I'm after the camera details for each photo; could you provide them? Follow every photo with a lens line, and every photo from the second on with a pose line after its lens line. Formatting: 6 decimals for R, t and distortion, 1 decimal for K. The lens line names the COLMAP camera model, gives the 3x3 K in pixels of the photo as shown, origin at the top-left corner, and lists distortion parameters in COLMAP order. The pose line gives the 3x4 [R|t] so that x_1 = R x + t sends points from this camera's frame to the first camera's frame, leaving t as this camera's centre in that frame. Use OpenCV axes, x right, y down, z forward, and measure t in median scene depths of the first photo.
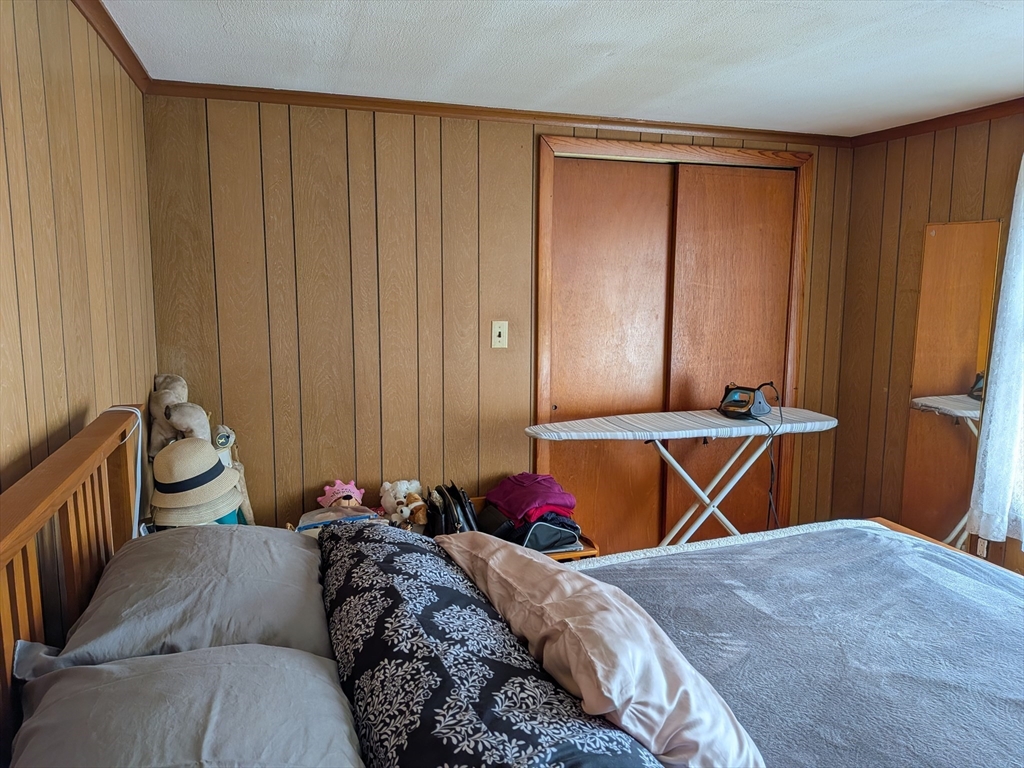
lens RADIAL K [[749.8, 0, 514.7], [0, 749.8, 387.7], [0, 0, 1]] dist [0.062129, -0.106538]
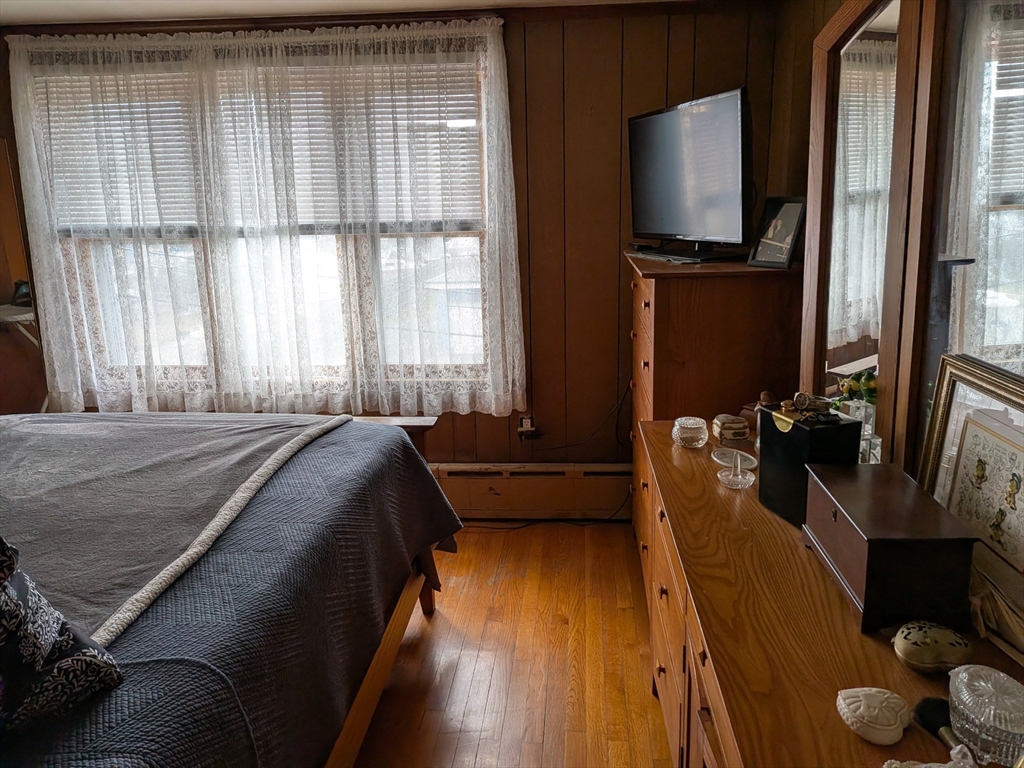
lens RADIAL K [[736.9, 0, 525.8], [0, 736.9, 381.0], [0, 0, 1]] dist [0.044146, -0.060255]
pose [[0.380725, -0.238403, 0.893427, -0.135976], [0.153179, 0.969104, 0.193321, 0.035247], [-0.911913, 0.063252, 0.405481, -0.134172]]
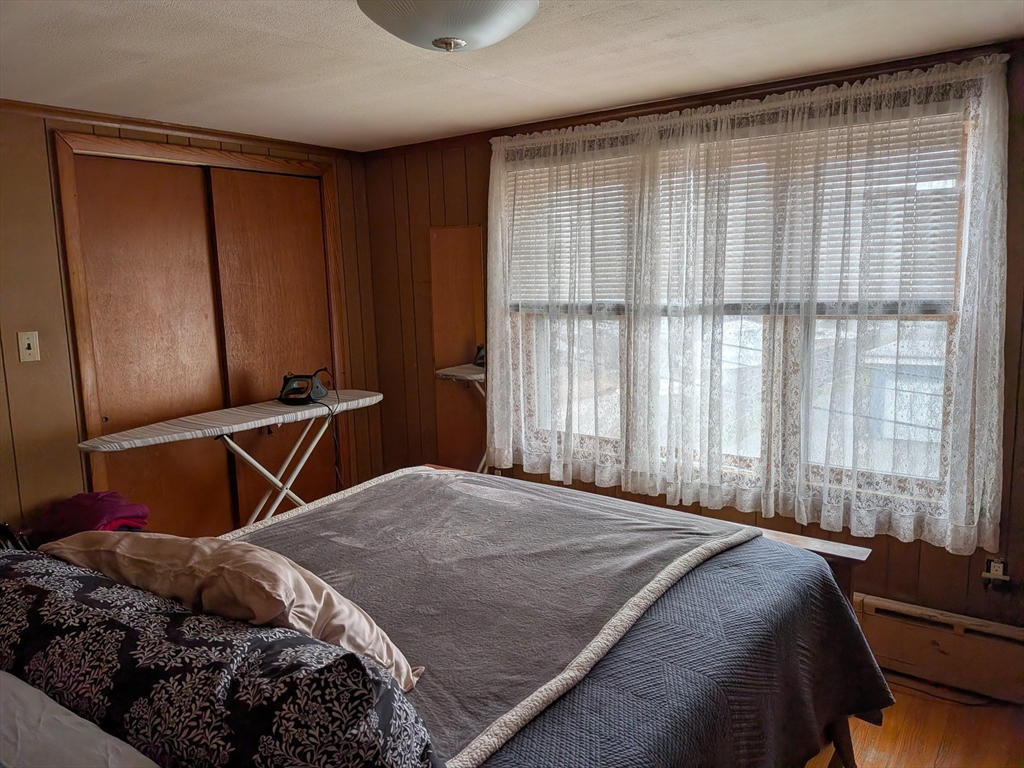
lens RADIAL K [[735.7, 0, 513.5], [0, 735.7, 388.3], [0, 0, 1]] dist [0.035809, -0.067798]
pose [[0.818519, -0.118312, 0.562164, -0.061074], [0.116400, 0.992421, 0.039383, 0.014908], [-0.562563, 0.033201, 0.826088, -0.076561]]
